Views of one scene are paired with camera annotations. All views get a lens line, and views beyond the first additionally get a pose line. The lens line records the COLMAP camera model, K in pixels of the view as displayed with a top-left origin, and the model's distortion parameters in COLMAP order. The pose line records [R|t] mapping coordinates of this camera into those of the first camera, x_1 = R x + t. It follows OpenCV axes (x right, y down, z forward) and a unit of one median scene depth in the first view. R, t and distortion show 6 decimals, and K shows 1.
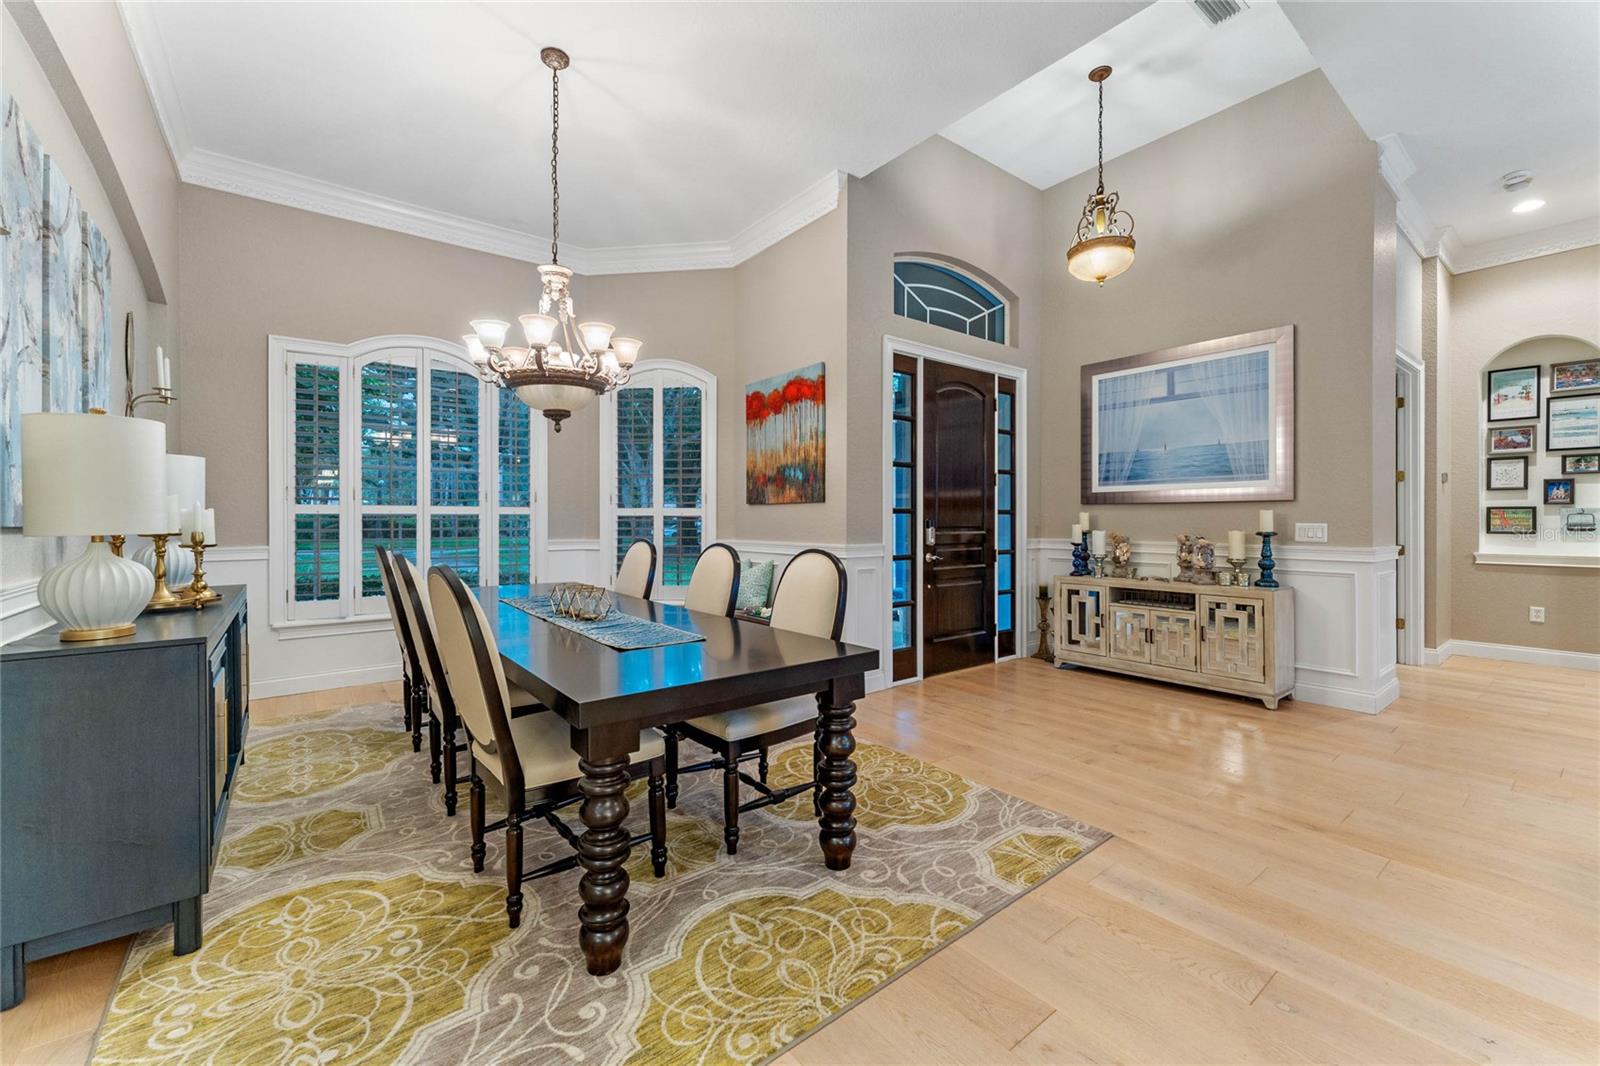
lens RADIAL K [[643.8, 0, 793.9], [0, 643.8, 523.6], [0, 0, 1]] dist [0.000555, -0.000123]
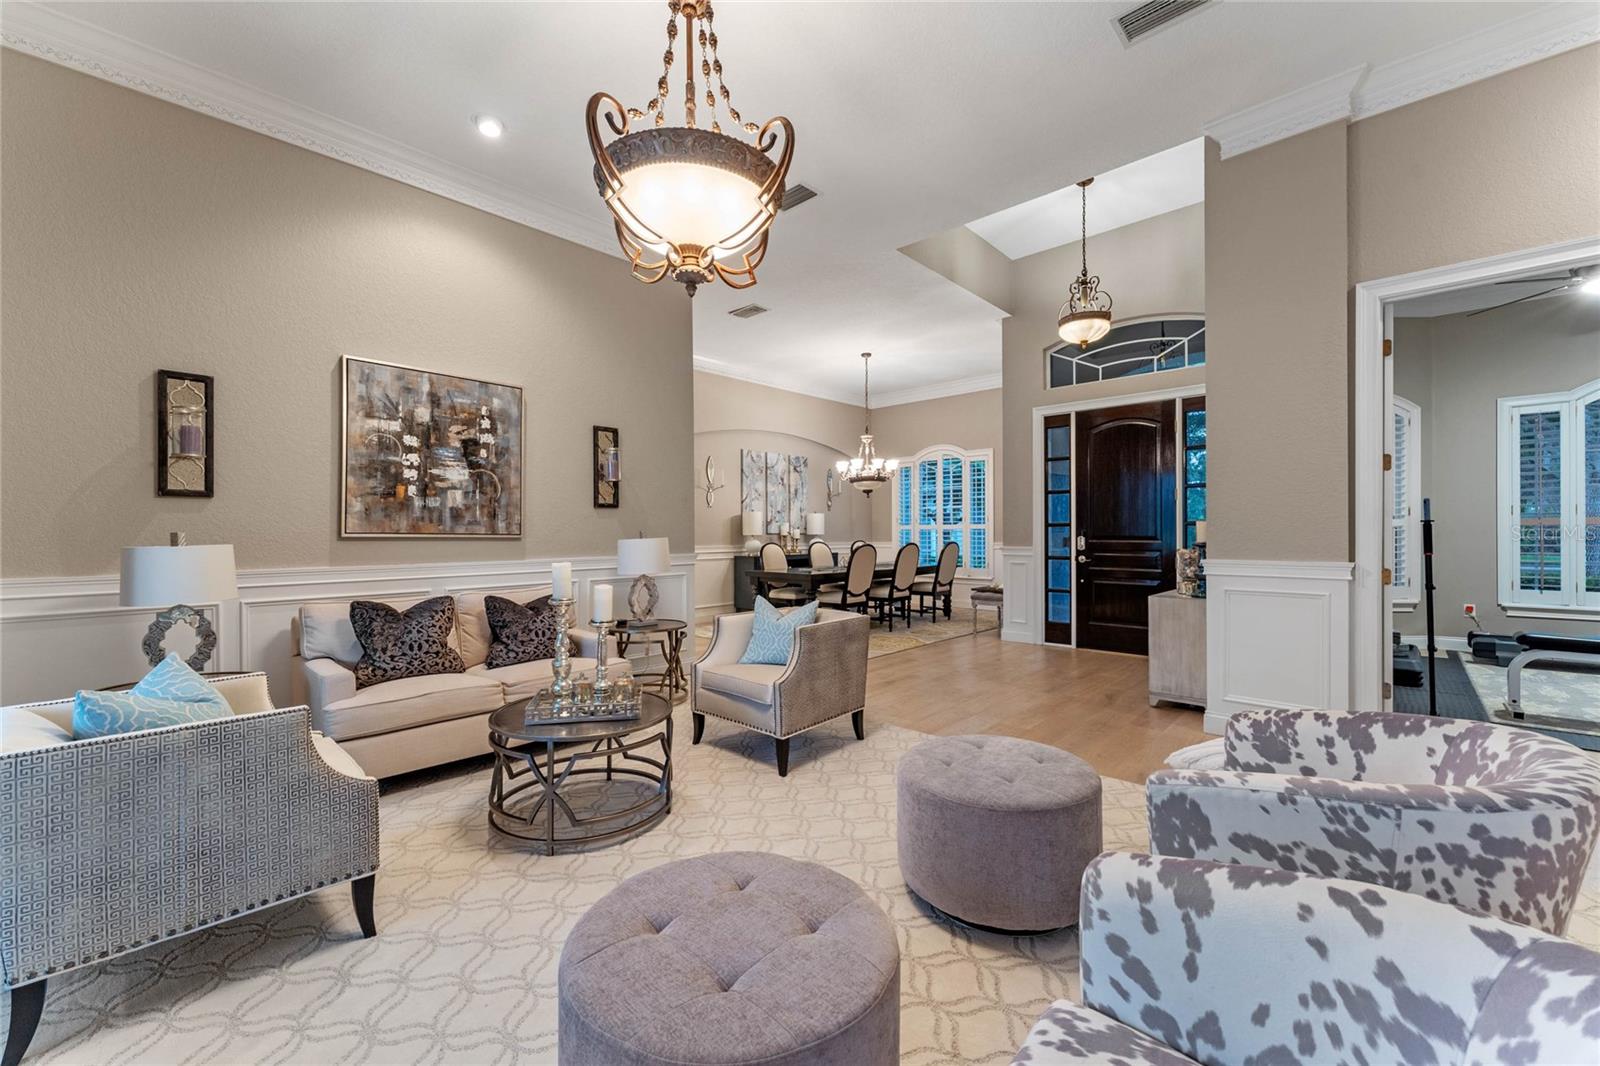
lens RADIAL K [[640.7, 0, 792.3], [0, 640.7, 533.6], [0, 0, 1]] dist [0.001135, 0.000603]
pose [[0.154708, 0.002077, -0.987958, 1.387851], [-0.003512, 0.999993, 0.001552, -0.000273], [0.987954, 0.003229, 0.154714, 0.195392]]
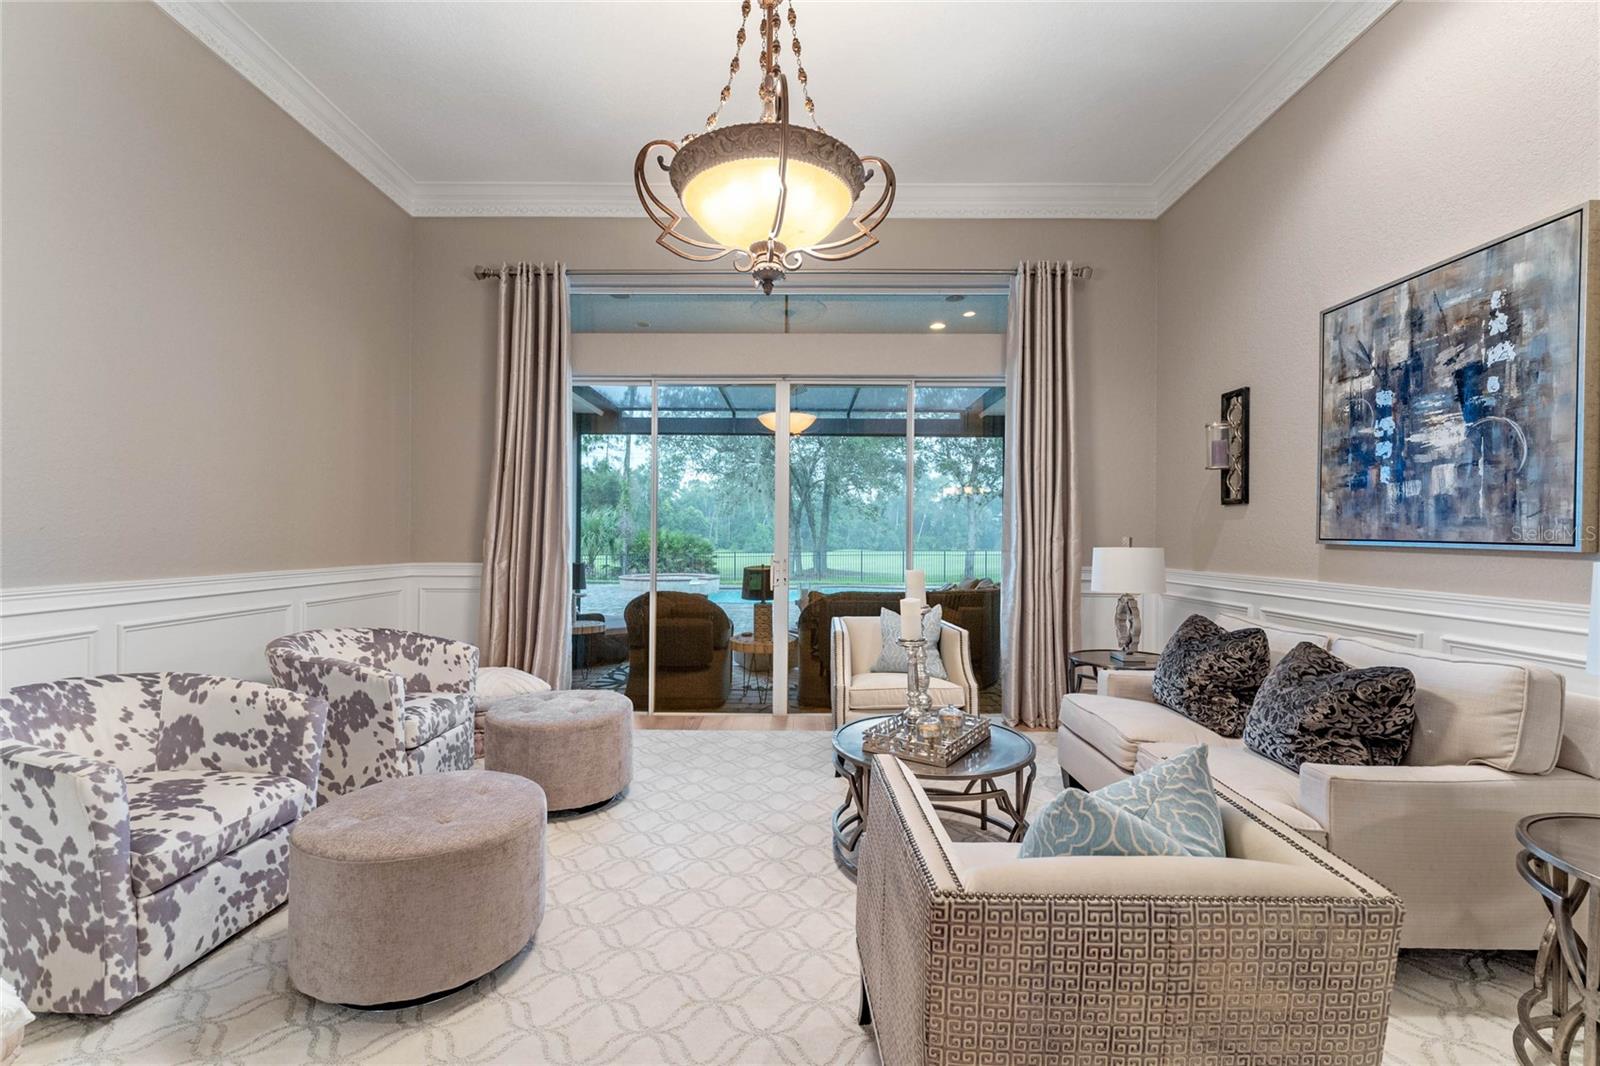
lens RADIAL K [[681.4, 0, 793.6], [0, 681.4, 534.7], [0, 0, 1]] dist [-0.002486, 0.000105]
pose [[-0.788613, -0.002056, 0.614887, 0.582789], [-0.000048, 0.999995, 0.003283, -0.003794], [-0.614890, 0.002559, -0.788609, 0.572399]]
